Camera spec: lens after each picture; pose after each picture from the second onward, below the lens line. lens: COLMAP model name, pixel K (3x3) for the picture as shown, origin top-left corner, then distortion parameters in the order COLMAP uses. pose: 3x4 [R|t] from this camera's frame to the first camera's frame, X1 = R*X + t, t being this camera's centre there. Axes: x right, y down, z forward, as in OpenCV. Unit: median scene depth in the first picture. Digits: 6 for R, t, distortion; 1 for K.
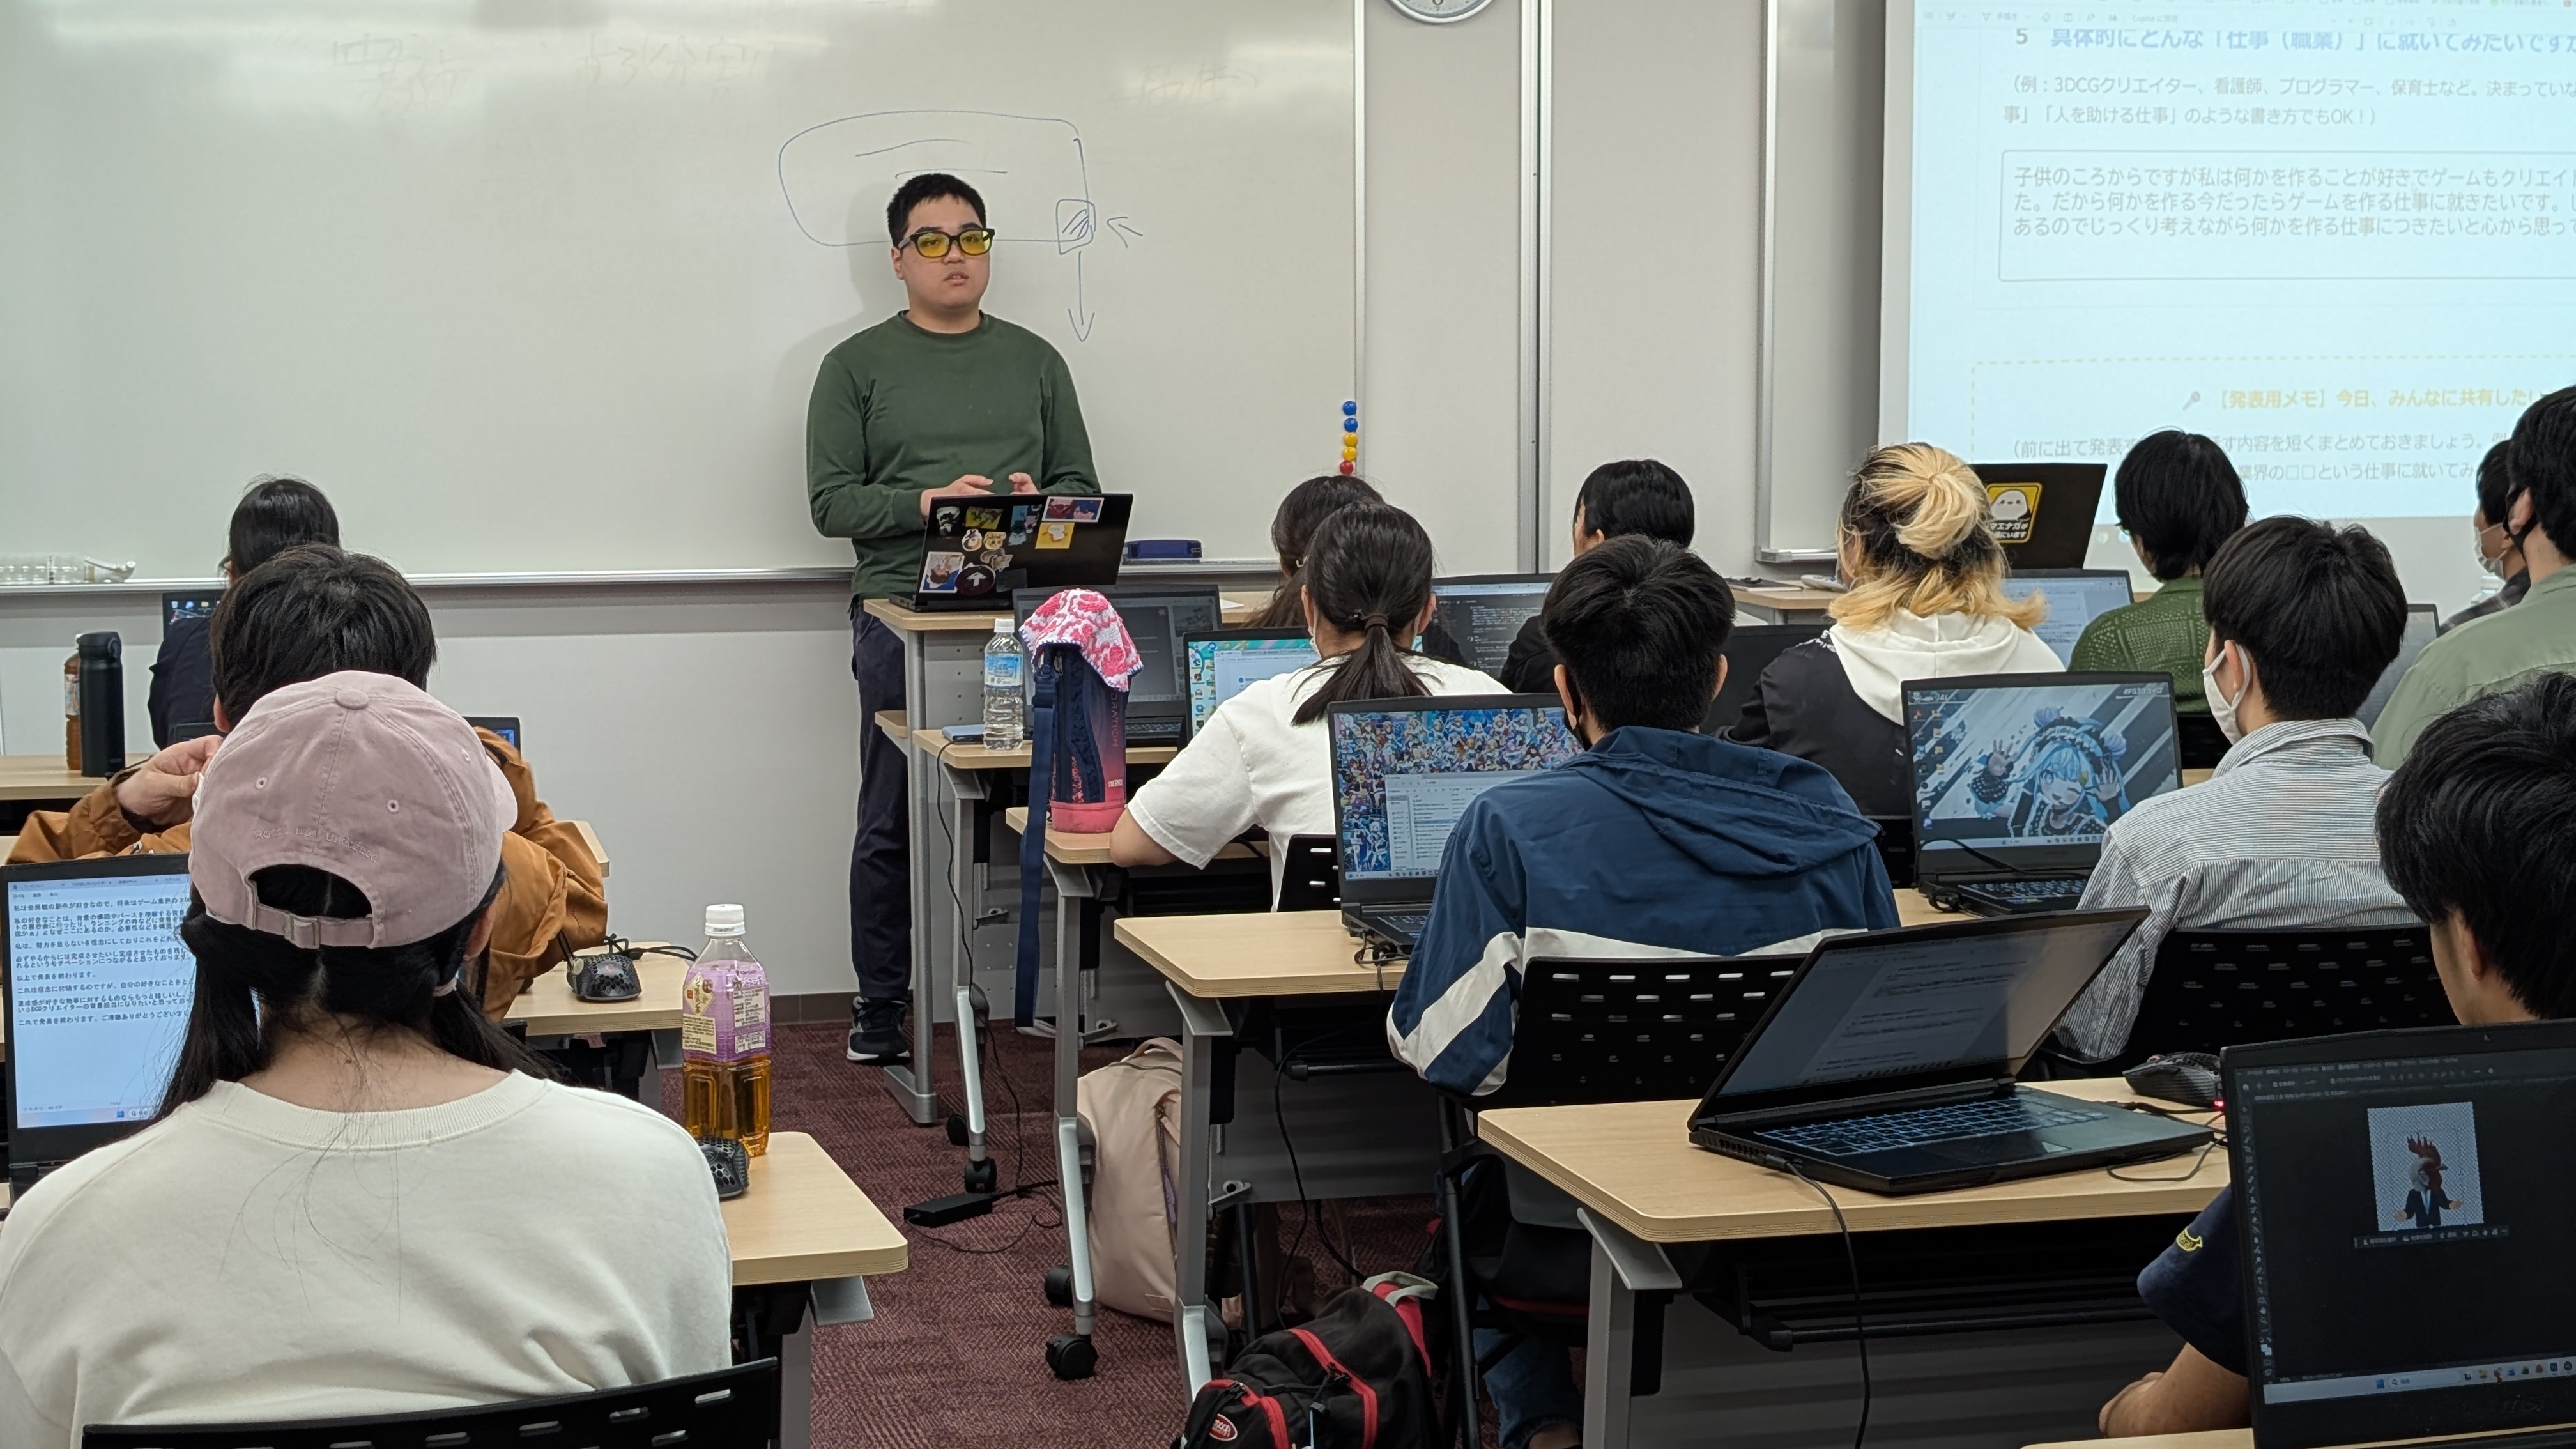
lens RADIAL K [[3921.6, 0, 1288.0], [0, 3921.6, 724.5], [0, 0, 1]] dist [0.247062, -1.202471]
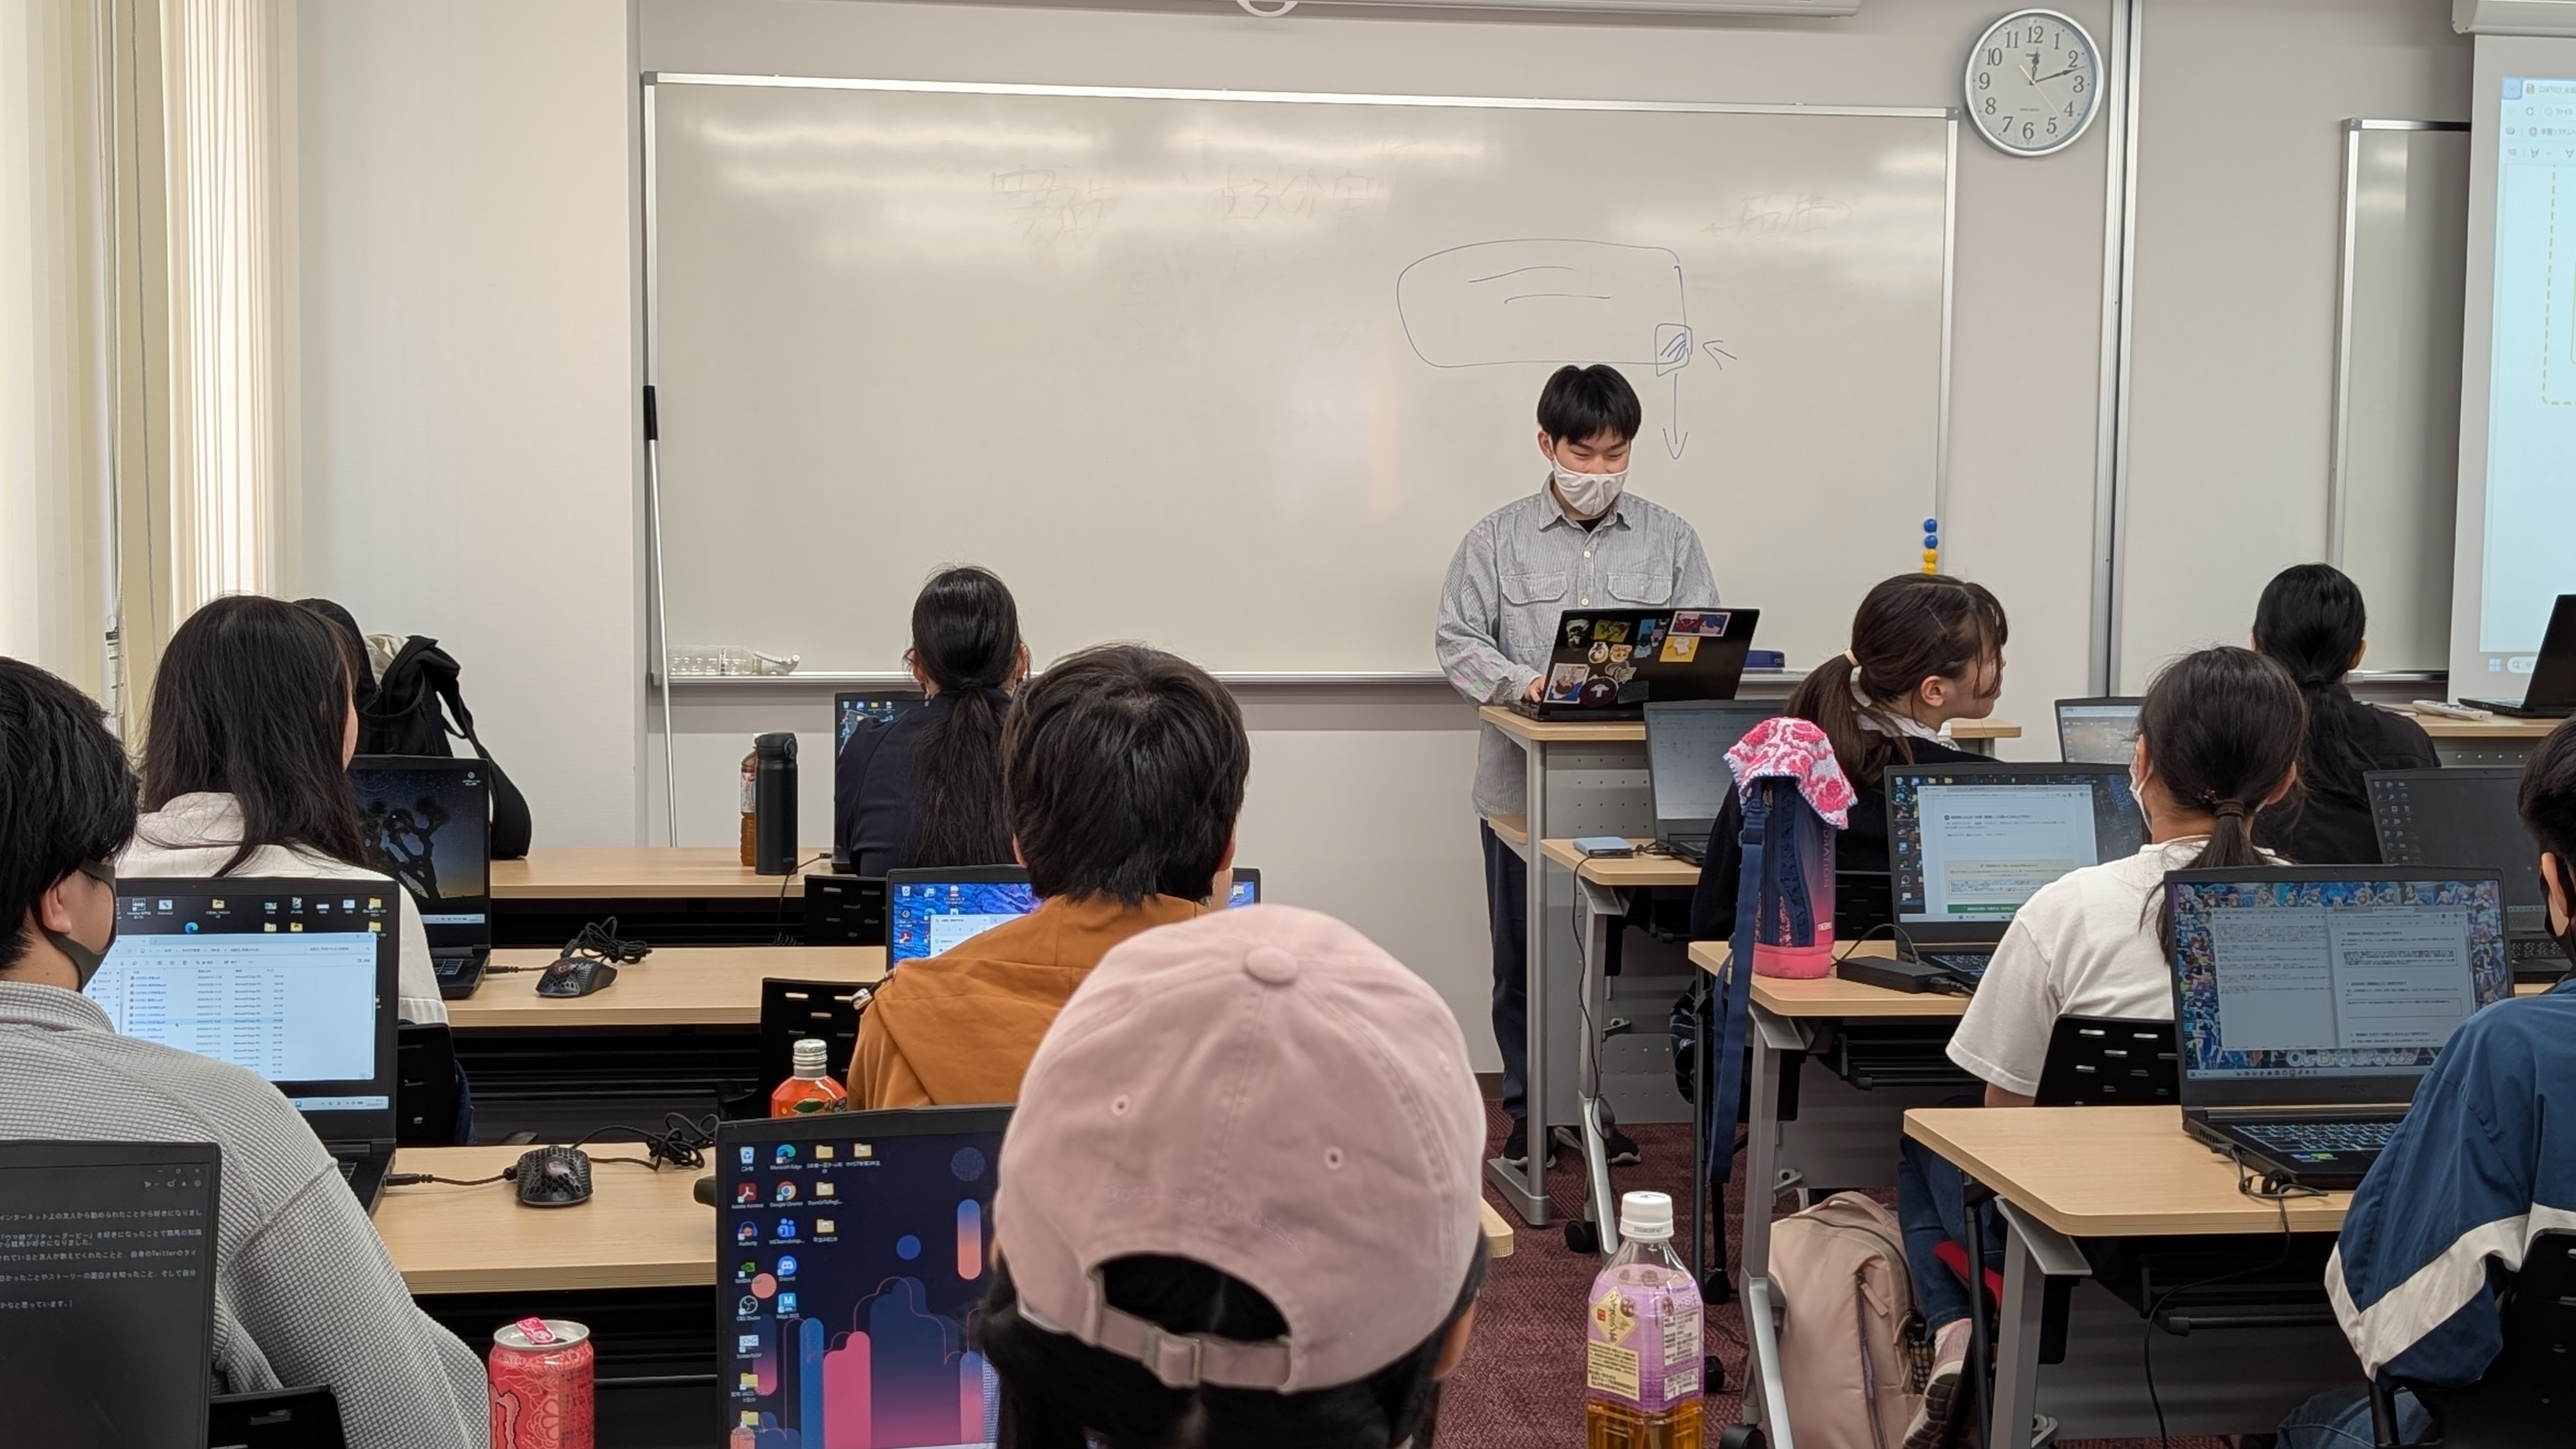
lens RADIAL K [[3111.5, 0, 1286.0], [0, 3111.5, 689.7], [0, 0, 1]] dist [0.217041, -0.789531]
pose [[0.993328, 0.020908, -0.113408, -0.088774], [-0.023777, 0.999429, -0.024007, -0.020556], [0.112841, 0.026544, 0.993258, 0.244384]]
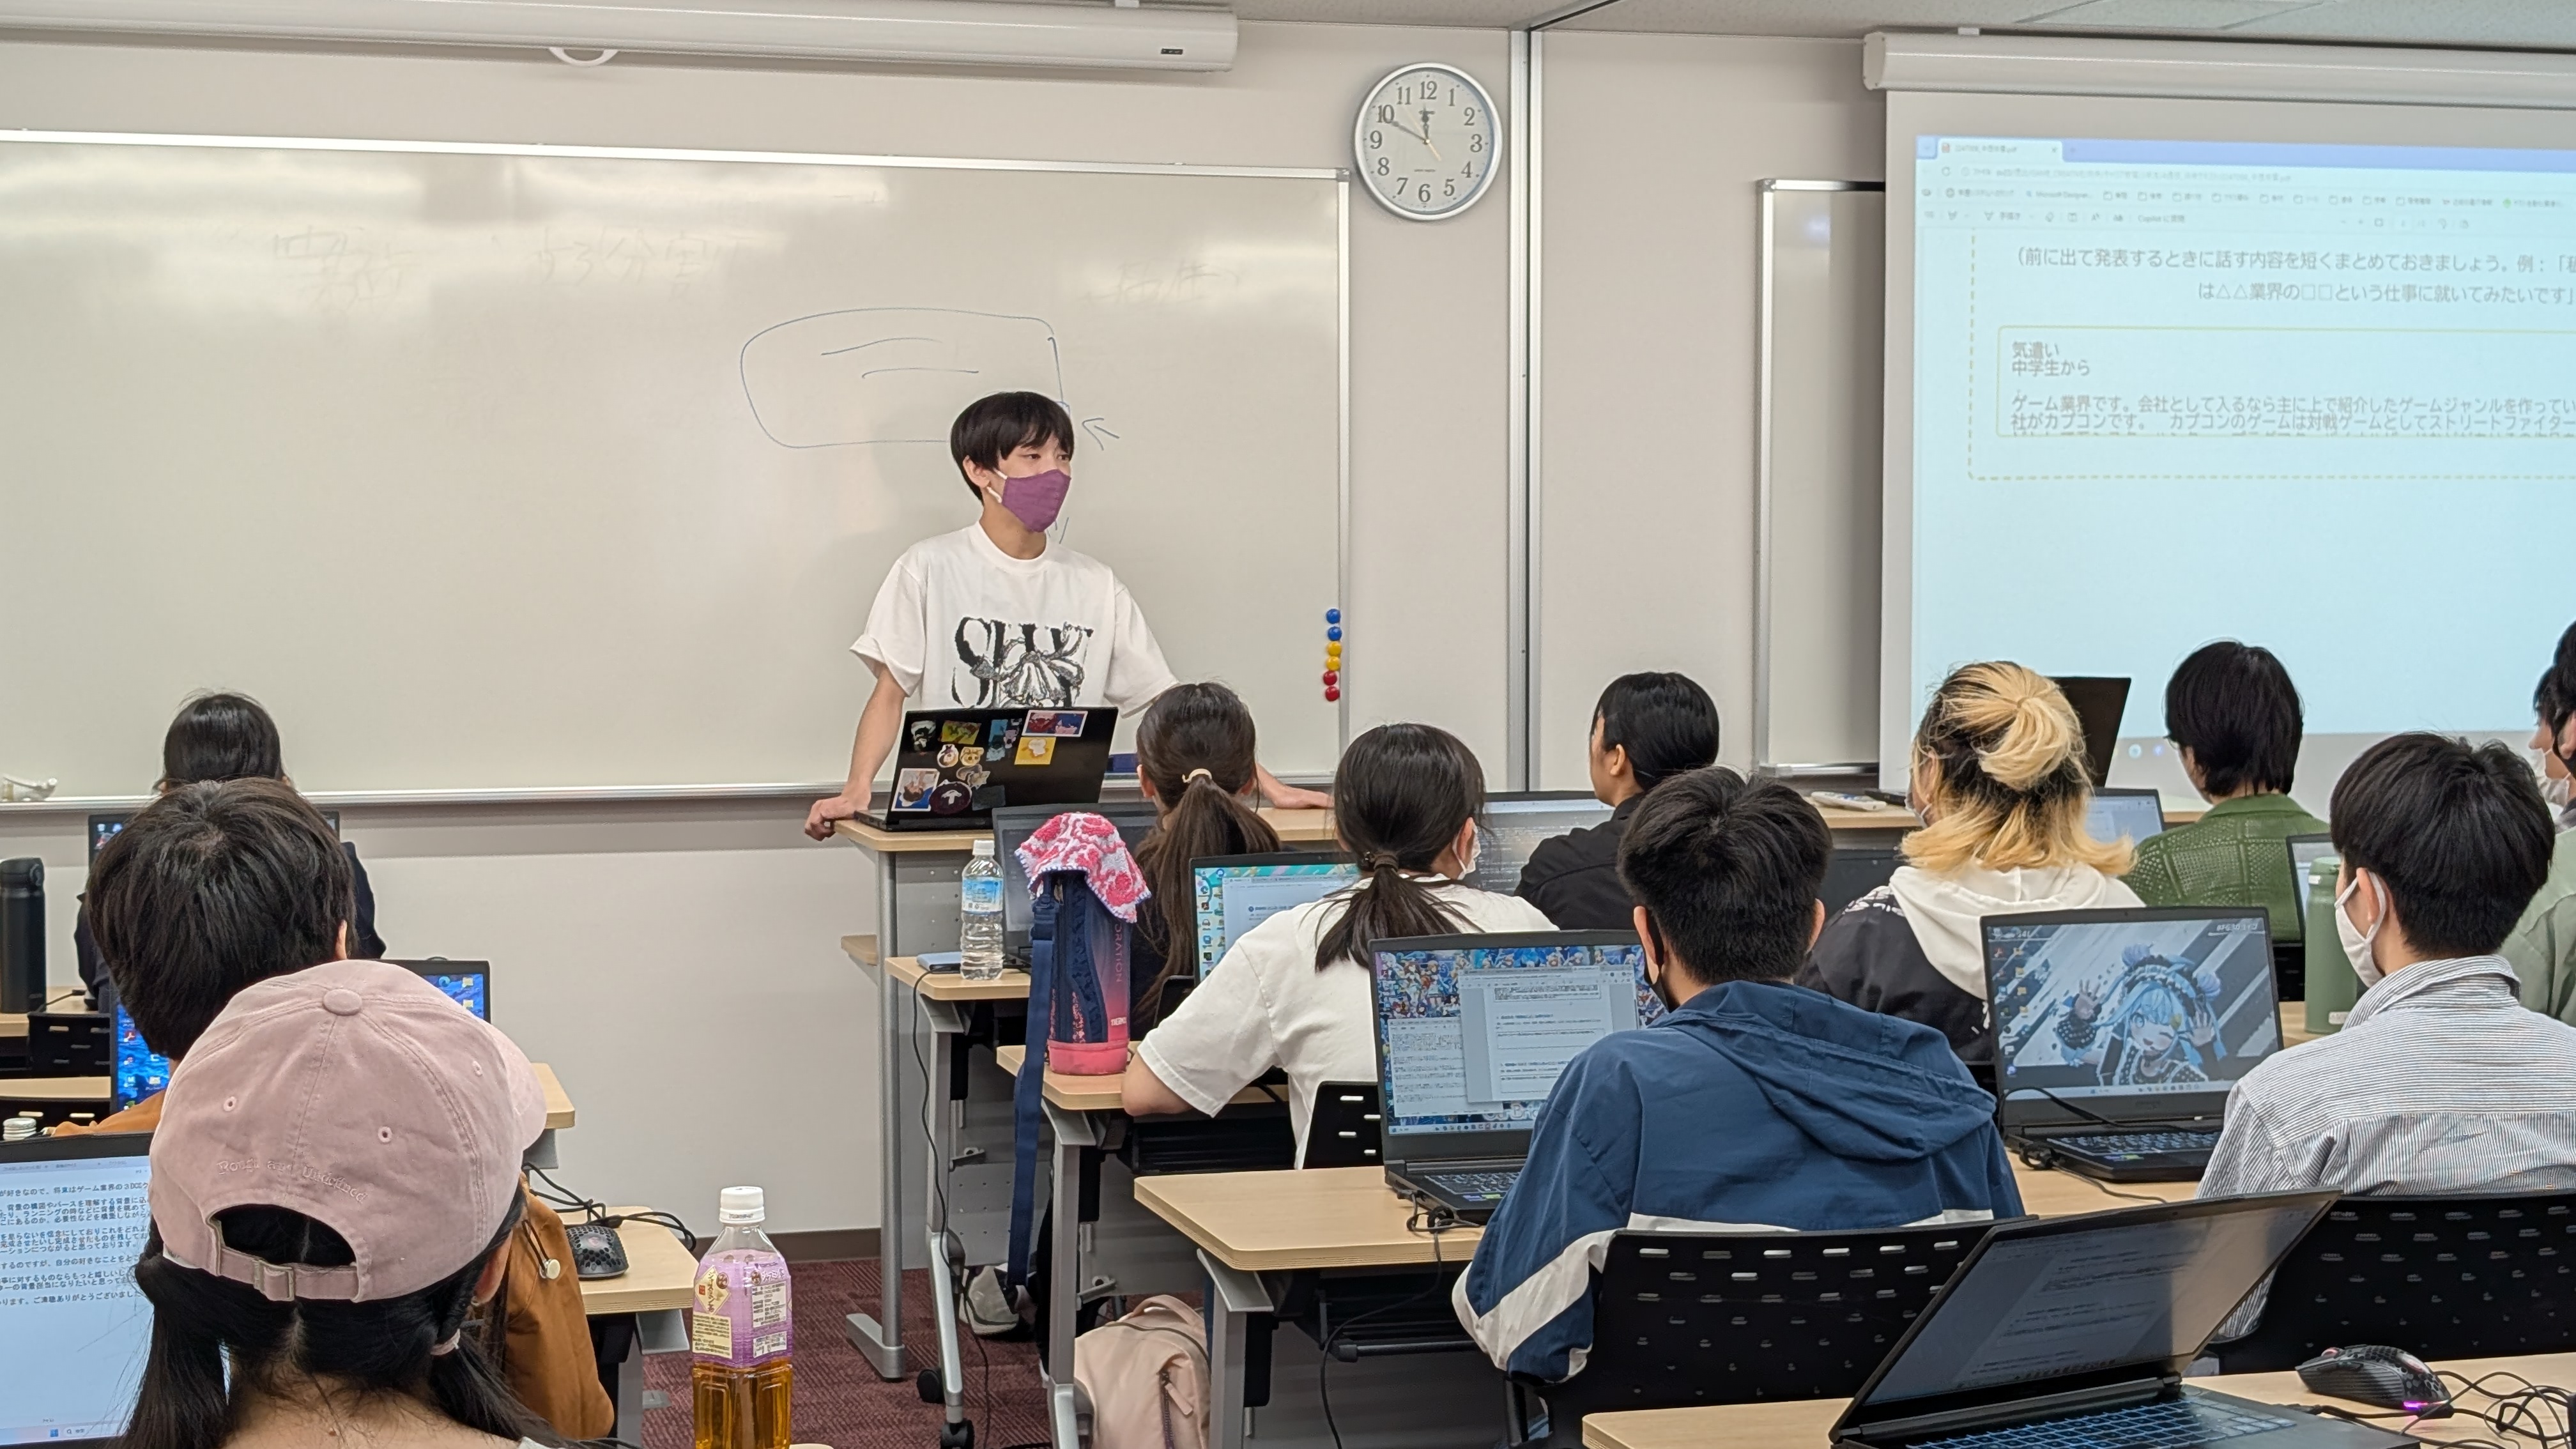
lens RADIAL K [[3921.6, 0, 1288.0], [0, 3921.6, 724.5], [0, 0, 1]] dist [0.247062, -1.202471]
pose [[0.999765, 0.001017, 0.021636, -0.024345], [0.000094, 0.998684, -0.051284, -0.007561], [-0.021660, 0.051274, 0.998450, 0.066925]]
